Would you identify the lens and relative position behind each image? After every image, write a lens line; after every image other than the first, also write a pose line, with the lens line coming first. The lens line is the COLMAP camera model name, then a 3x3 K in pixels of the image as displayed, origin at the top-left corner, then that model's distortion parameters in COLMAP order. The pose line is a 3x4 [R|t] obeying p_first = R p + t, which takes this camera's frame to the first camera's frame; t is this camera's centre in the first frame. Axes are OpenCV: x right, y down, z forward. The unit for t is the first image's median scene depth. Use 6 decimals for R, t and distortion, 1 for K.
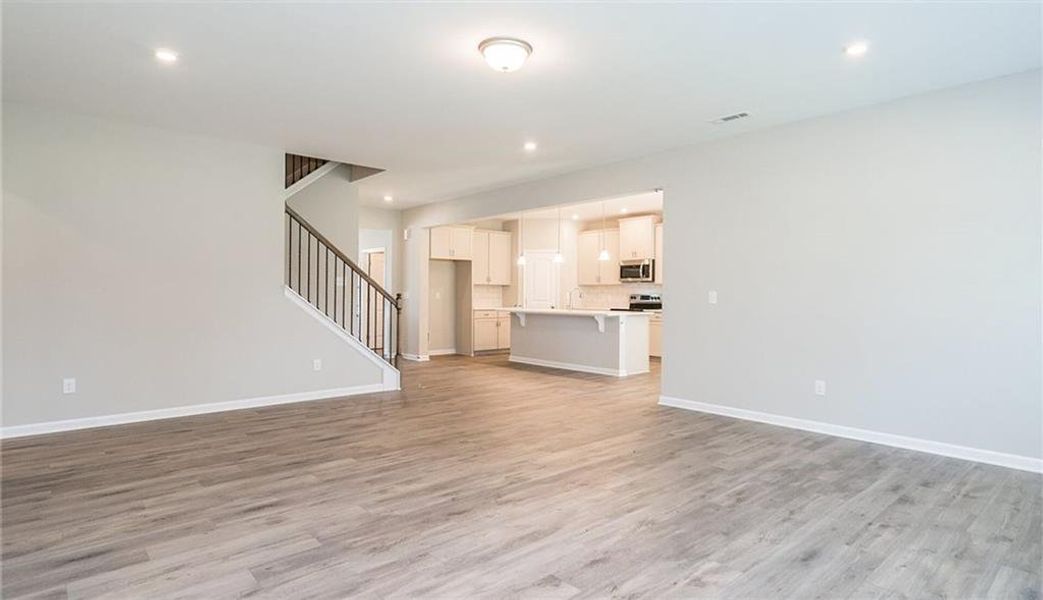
lens RADIAL K [[528.7, 0, 521.5], [0, 528.7, 300.0], [0, 0, 1]] dist [-0.004378, -0.000547]
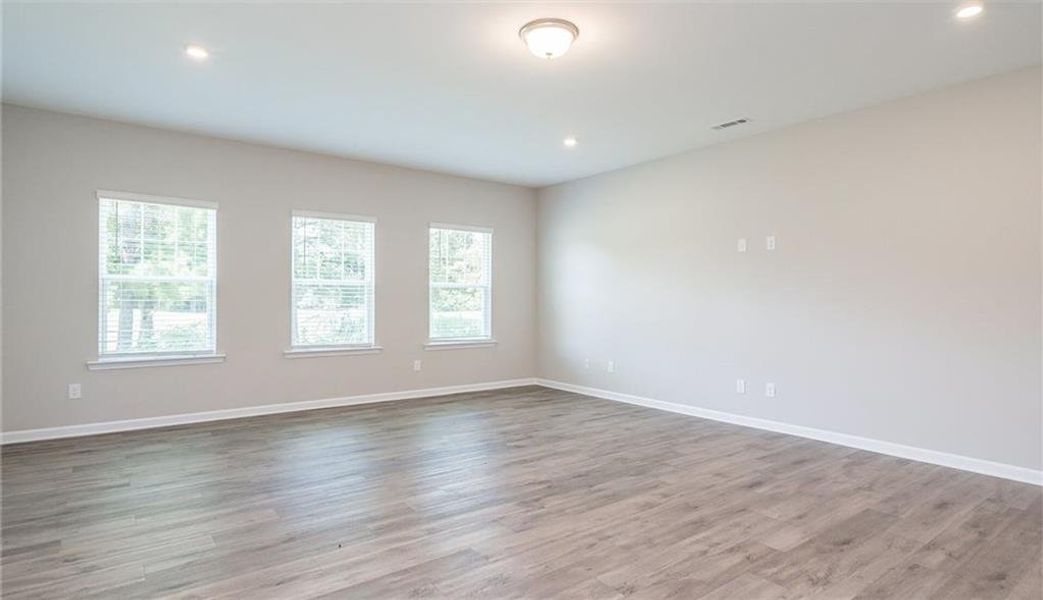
lens RADIAL K [[557.5, 0, 519.5], [0, 557.5, 286.3], [0, 0, 1]] dist [-0.000134, 0.000725]
pose [[-0.998089, -0.008226, 0.061246, -0.045605], [-0.008862, 0.999910, -0.010118, -0.021612], [-0.061158, -0.010641, -0.998071, 2.016645]]
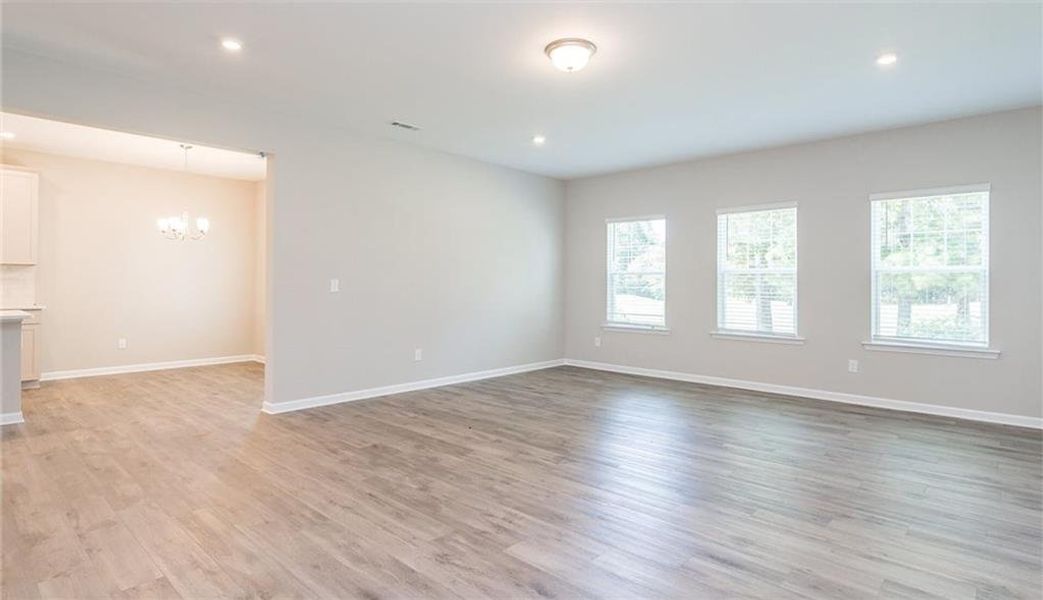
lens RADIAL K [[557.5, 0, 519.5], [0, 557.5, 286.3], [0, 0, 1]] dist [-0.000134, 0.000725]
pose [[-0.100776, -0.007644, 0.994880, -1.142427], [0.004208, 0.999958, 0.008109, -0.016394], [-0.994900, 0.005004, -0.100739, 1.233918]]
